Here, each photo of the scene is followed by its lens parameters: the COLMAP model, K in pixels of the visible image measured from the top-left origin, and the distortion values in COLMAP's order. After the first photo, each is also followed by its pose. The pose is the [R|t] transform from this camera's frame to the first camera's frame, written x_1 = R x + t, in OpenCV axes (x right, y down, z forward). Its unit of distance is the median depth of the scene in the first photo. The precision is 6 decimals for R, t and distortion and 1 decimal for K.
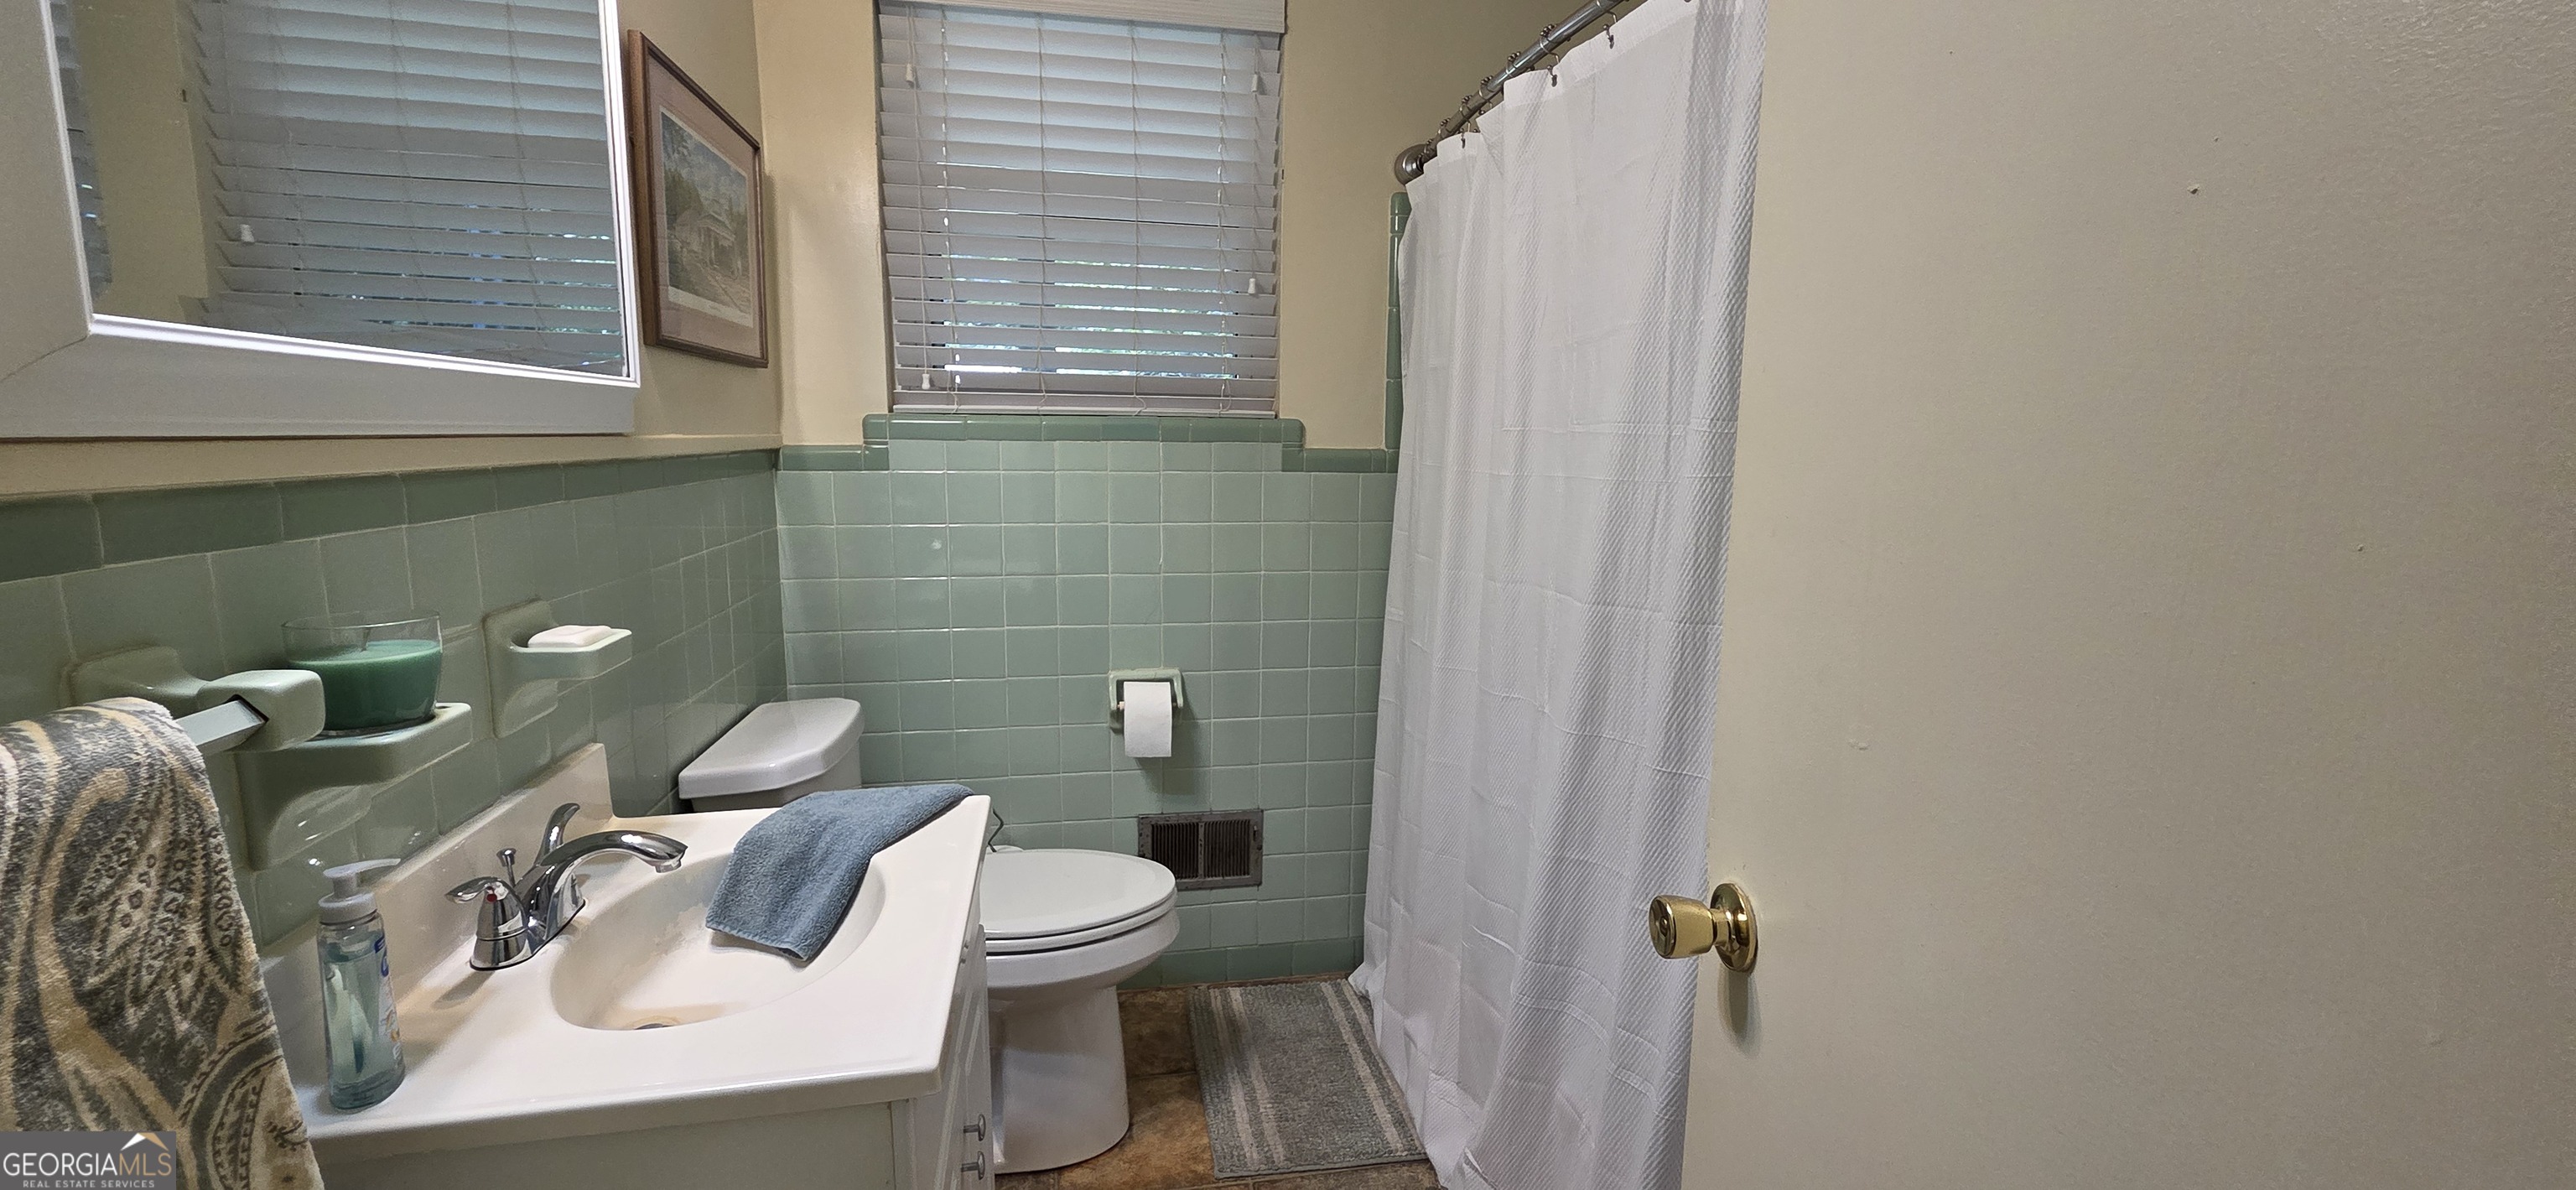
lens RADIAL K [[1052.3, 0, 1279.3], [0, 1052.3, 591.0], [0, 0, 1]] dist [0.000586, -0.000795]
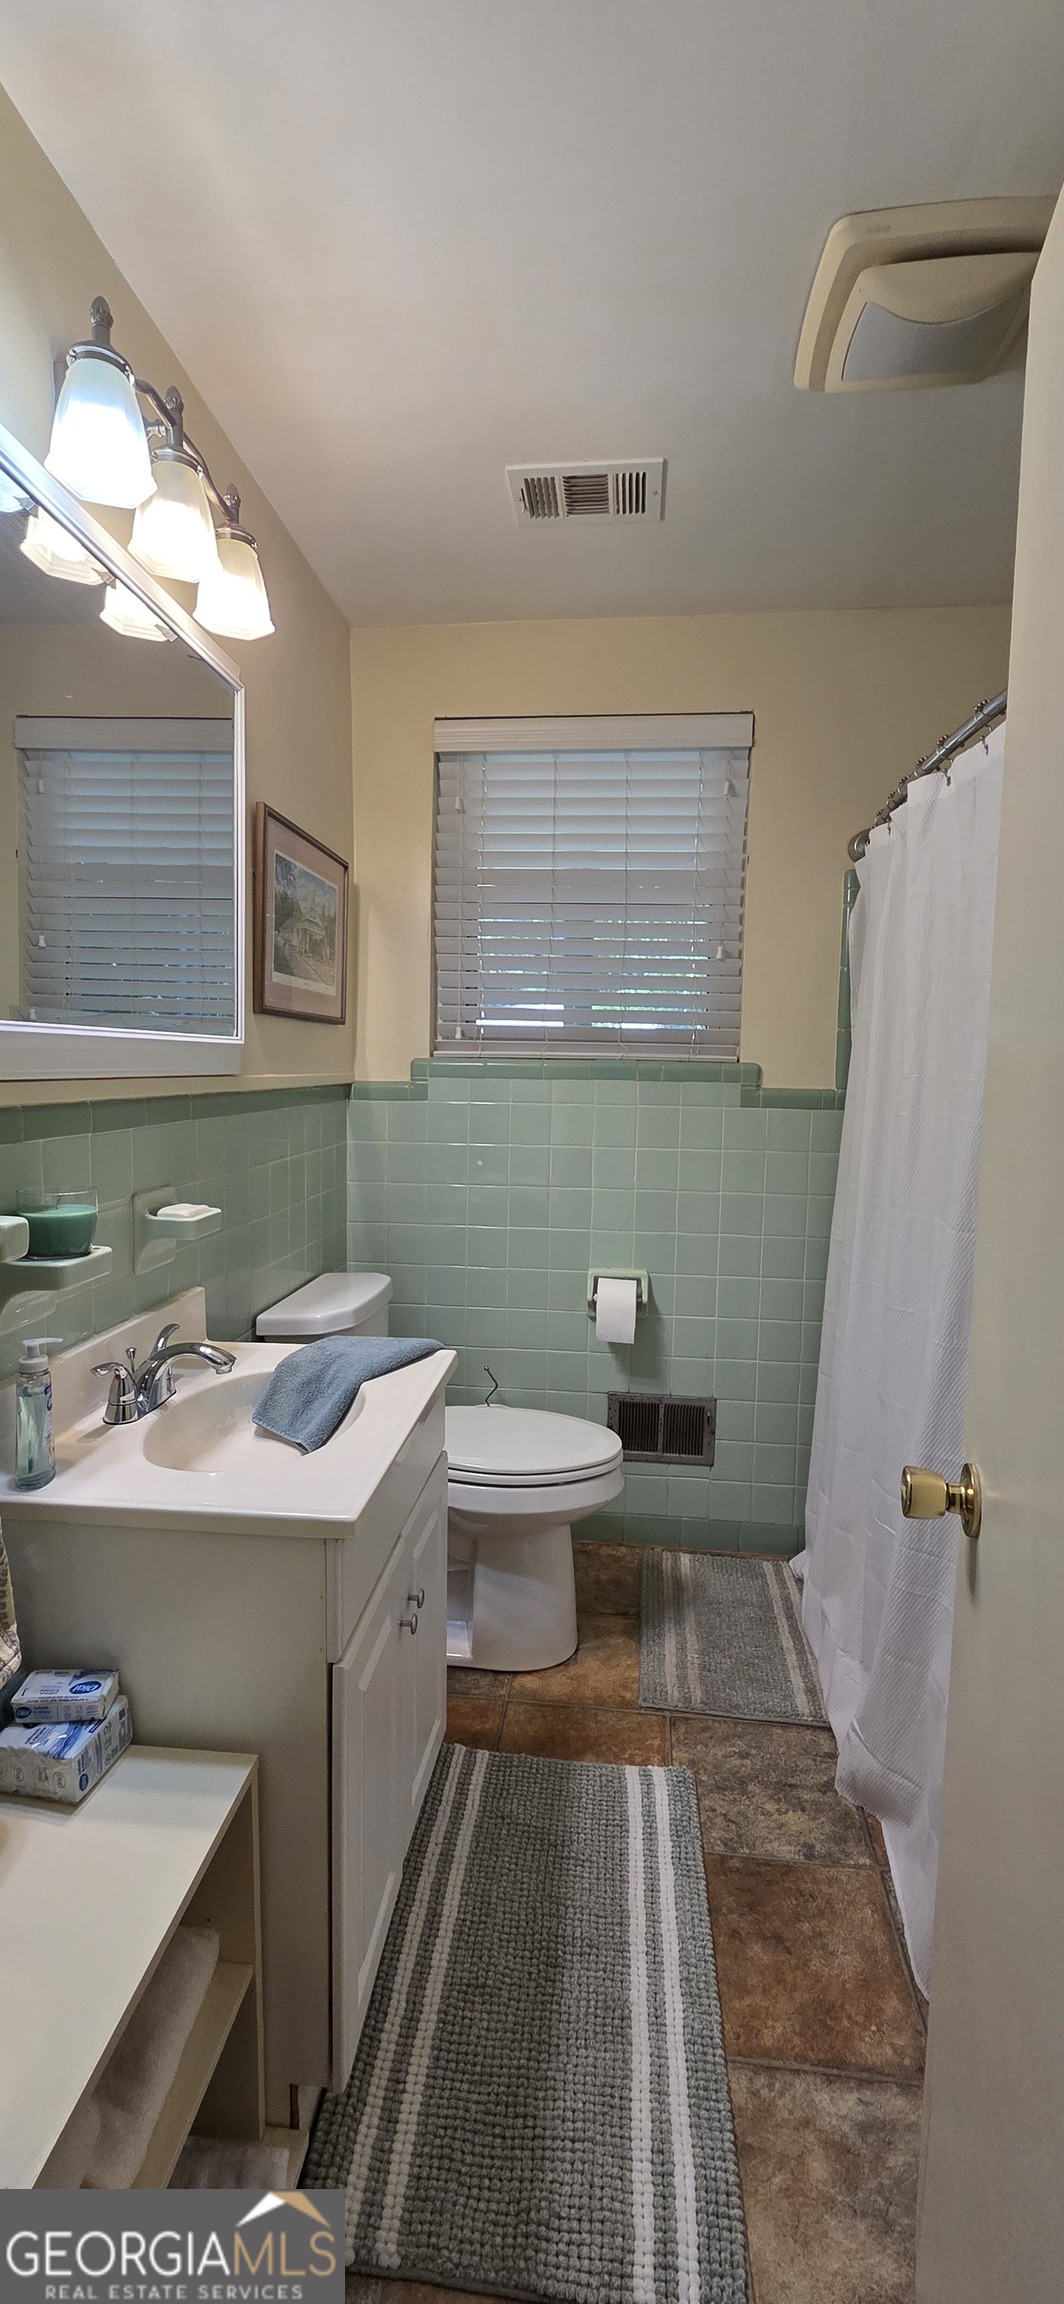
lens RADIAL K [[945.0, 0, 537.3], [0, 945.0, 1141.2], [0, 0, 1]] dist [0.001941, -0.000694]
pose [[0.956579, 0.029565, -0.289971, 0.110821], [-0.050075, 0.996721, -0.063565, 0.002679], [0.287141, 0.075326, 0.954922, -0.081918]]
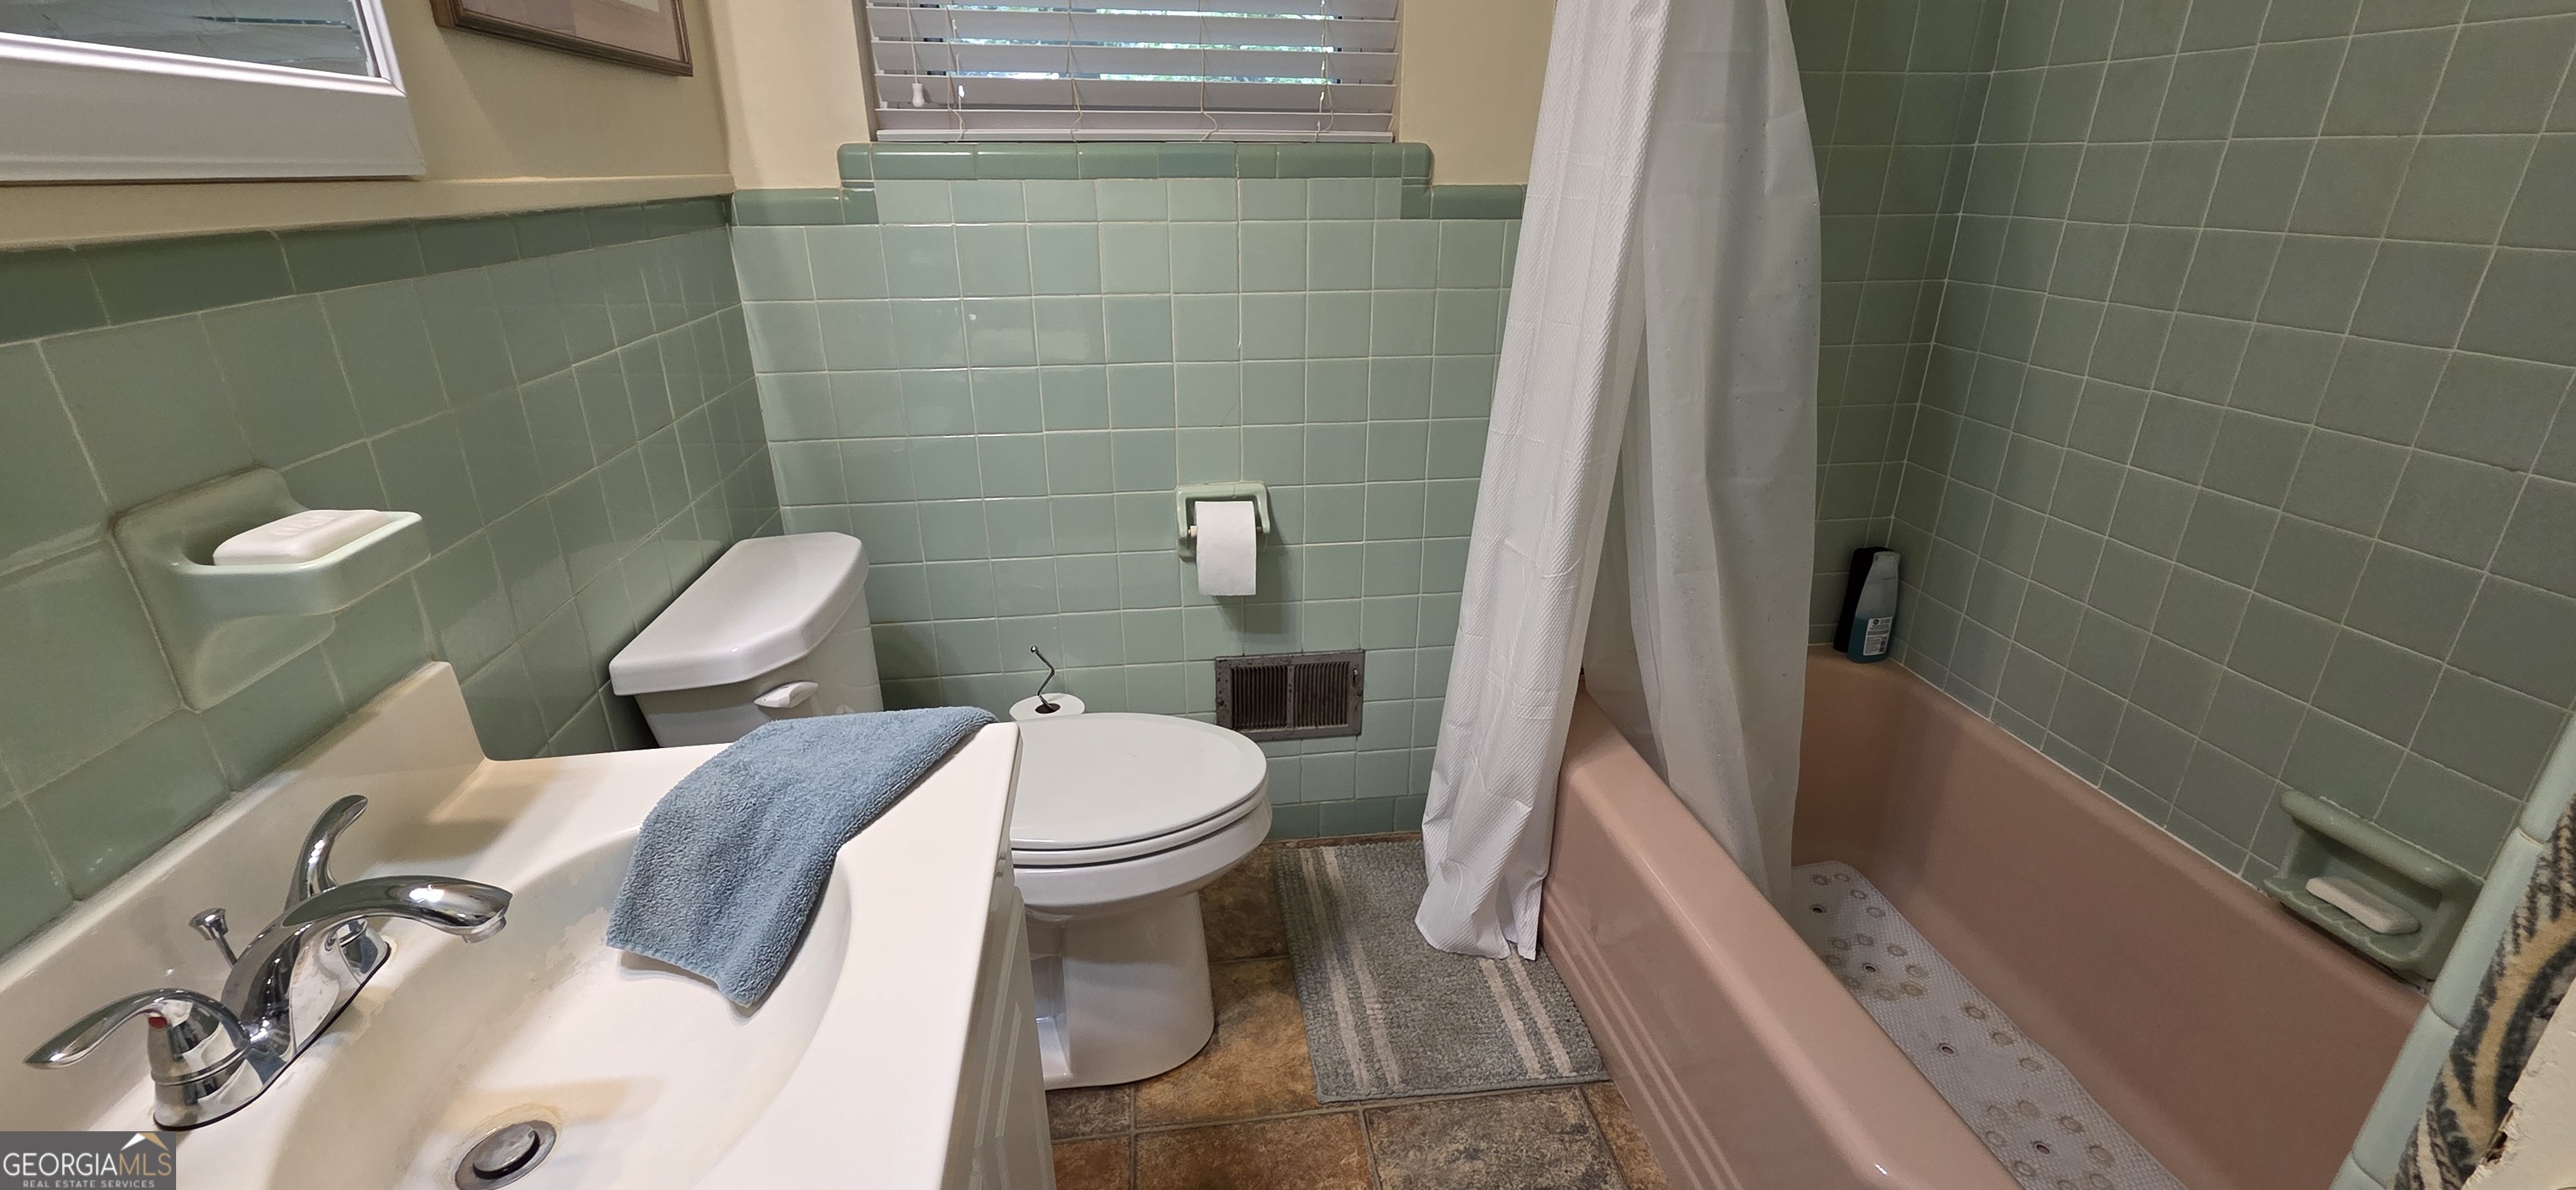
lens RADIAL K [[1052.3, 0, 1279.3], [0, 1052.3, 591.0], [0, 0, 1]] dist [0.000586, -0.000795]
pose [[0.998386, 0.010343, -0.055842, -0.046062], [0.002876, 0.972806, 0.231602, -0.036708], [0.056719, -0.231389, 0.971207, 0.253746]]
